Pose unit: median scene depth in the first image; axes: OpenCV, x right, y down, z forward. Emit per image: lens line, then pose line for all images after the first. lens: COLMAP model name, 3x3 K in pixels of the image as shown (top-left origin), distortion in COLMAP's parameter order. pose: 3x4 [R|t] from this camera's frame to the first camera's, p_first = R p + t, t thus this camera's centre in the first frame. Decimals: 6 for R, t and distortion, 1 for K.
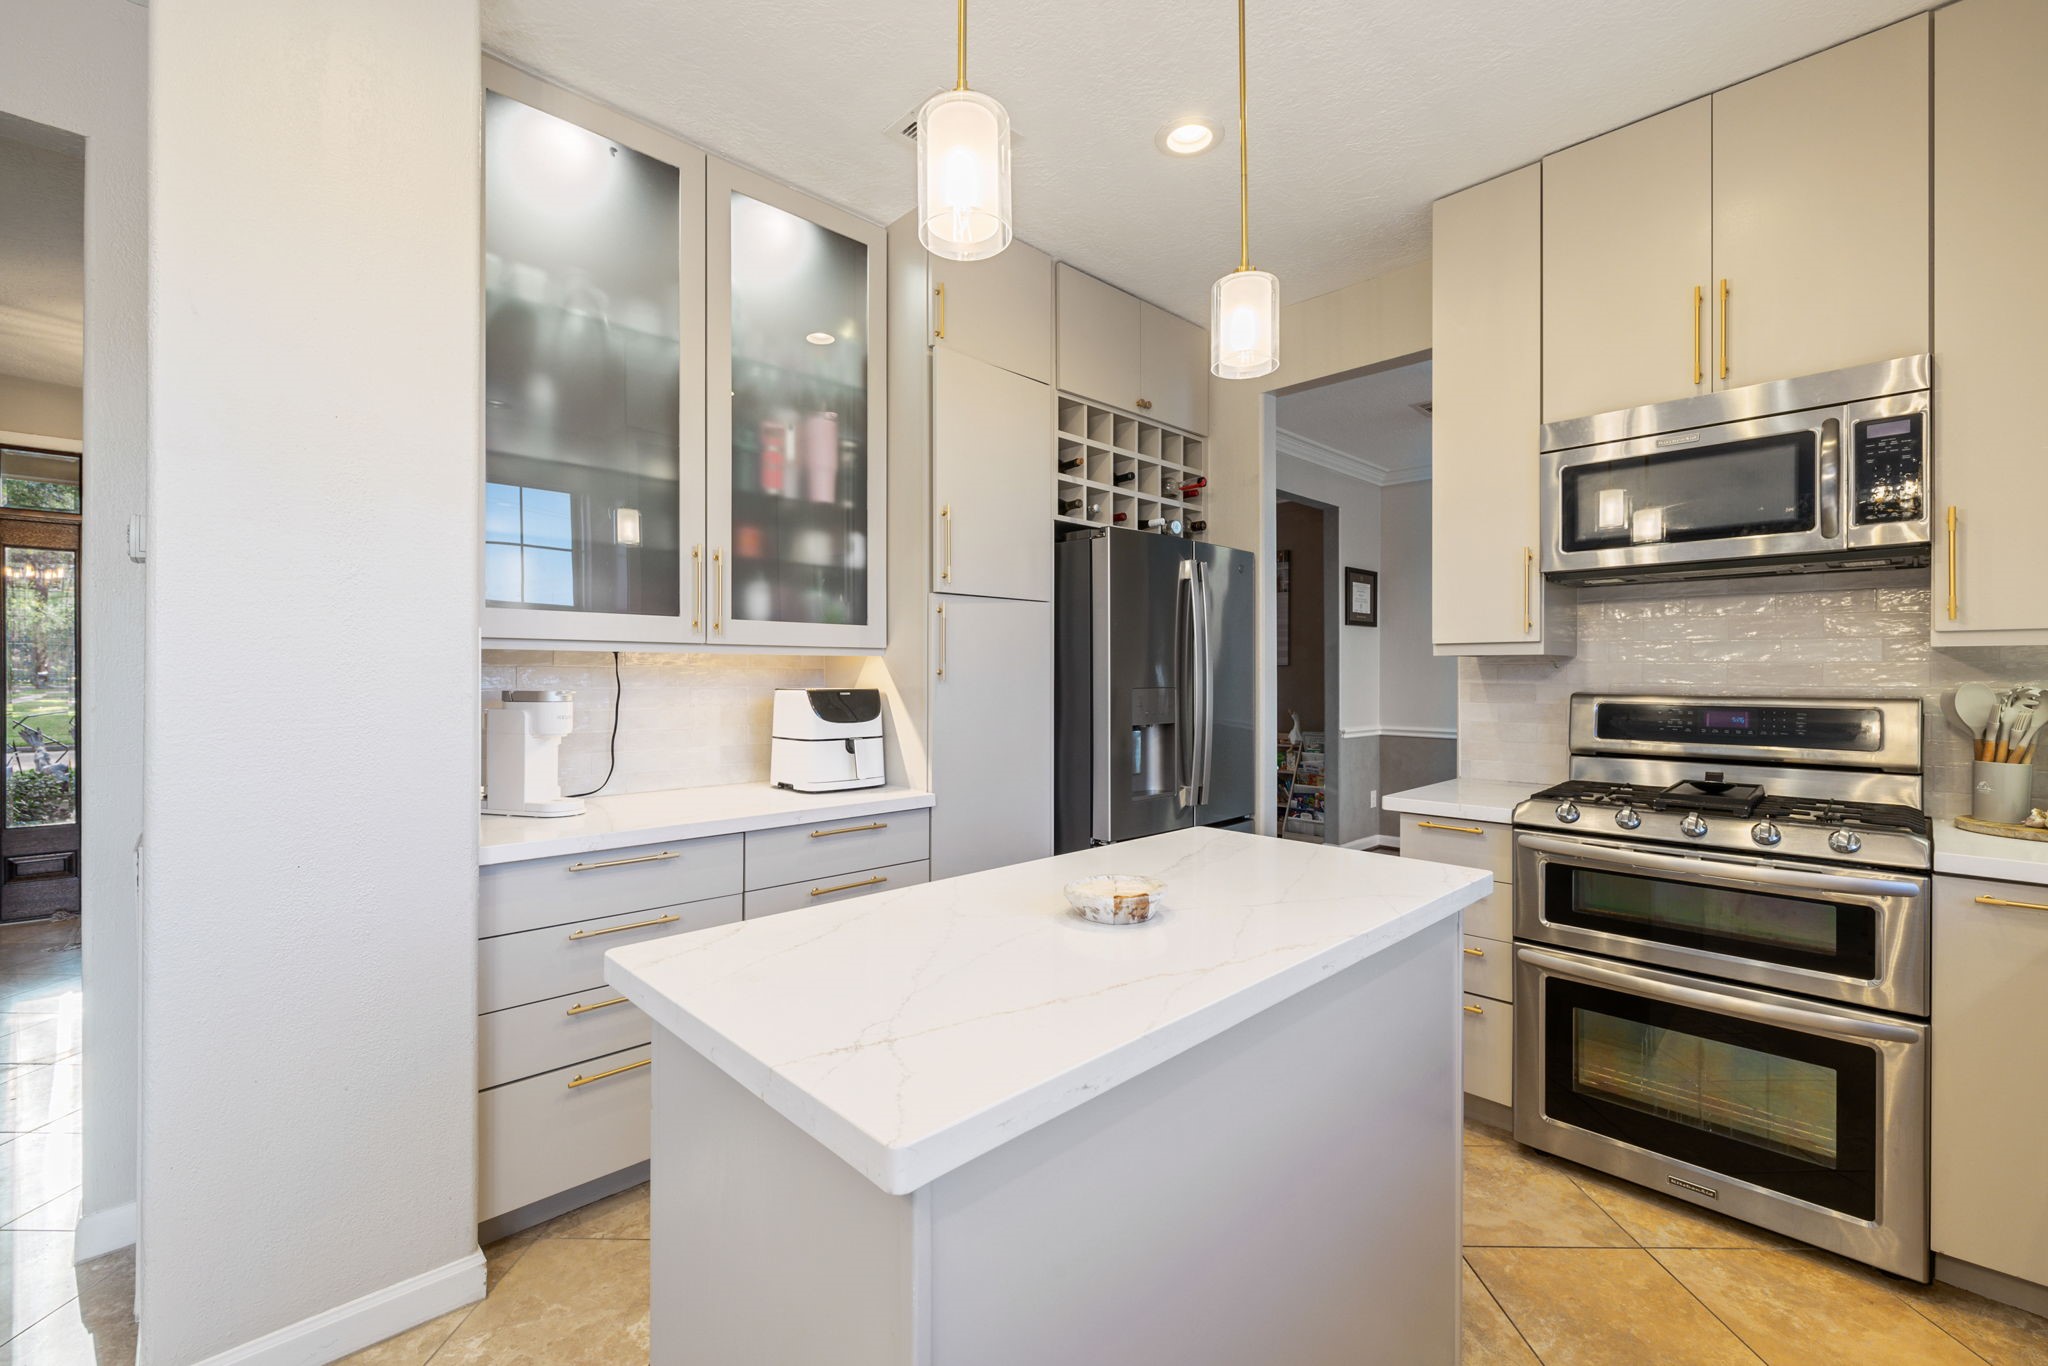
lens RADIAL K [[868.3, 0, 1019.7], [0, 868.3, 676.8], [0, 0, 1]] dist [0.002988, -0.000531]
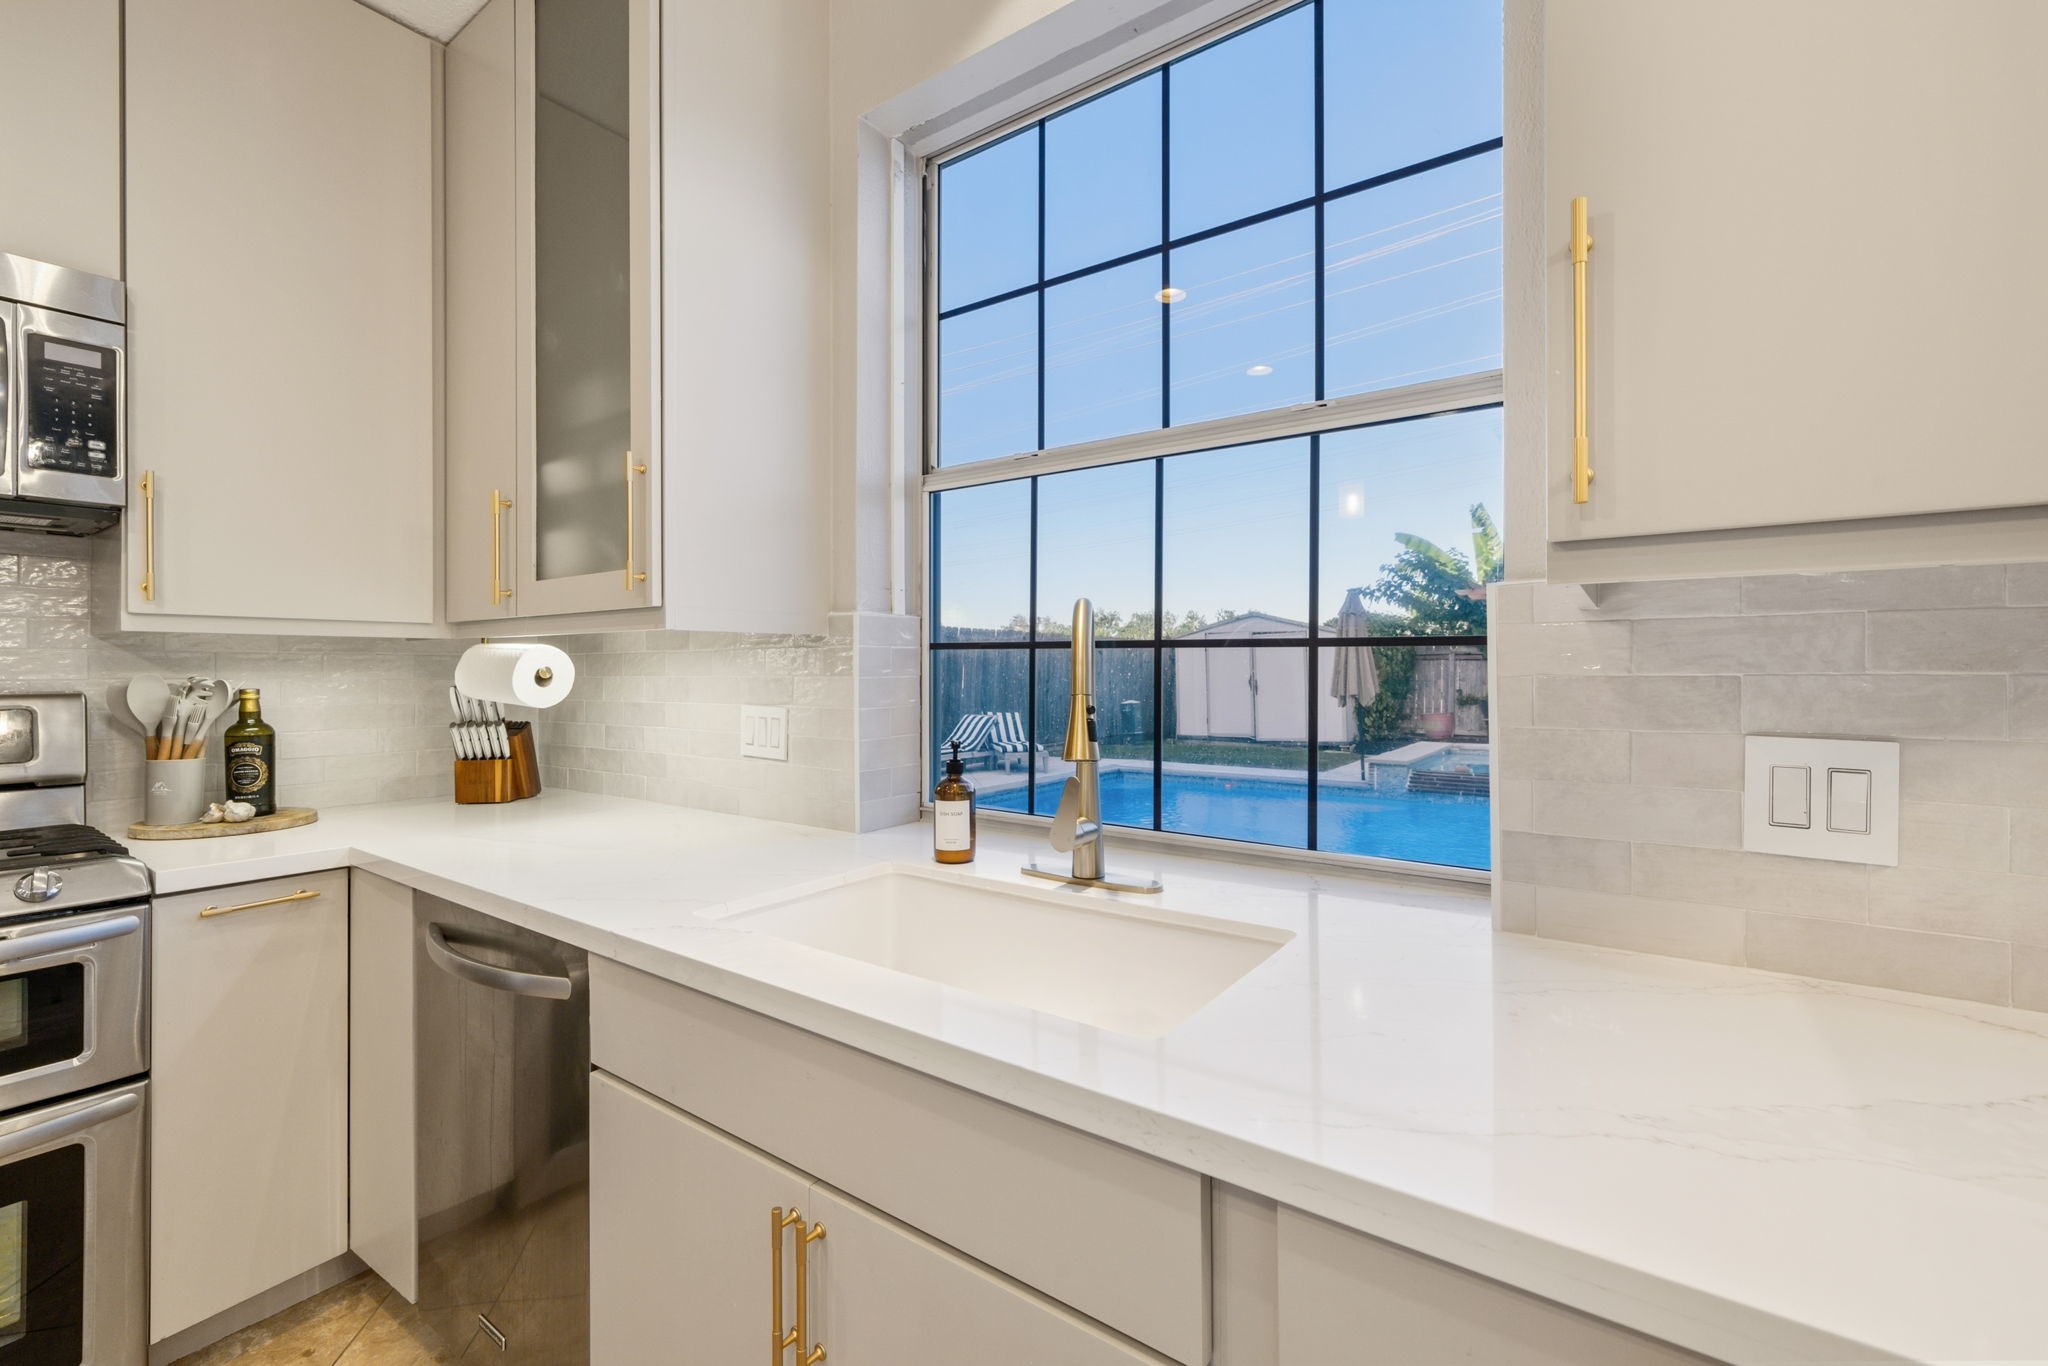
lens RADIAL K [[868.3, 0, 1026.8], [0, 868.3, 662.7], [0, 0, 1]] dist [0.002988, -0.000531]
pose [[-0.168842, 0.005925, 0.985625, 0.062193], [0.003294, 0.999980, -0.005447, 0.003956], [-0.985638, 0.002327, -0.168858, 0.263217]]
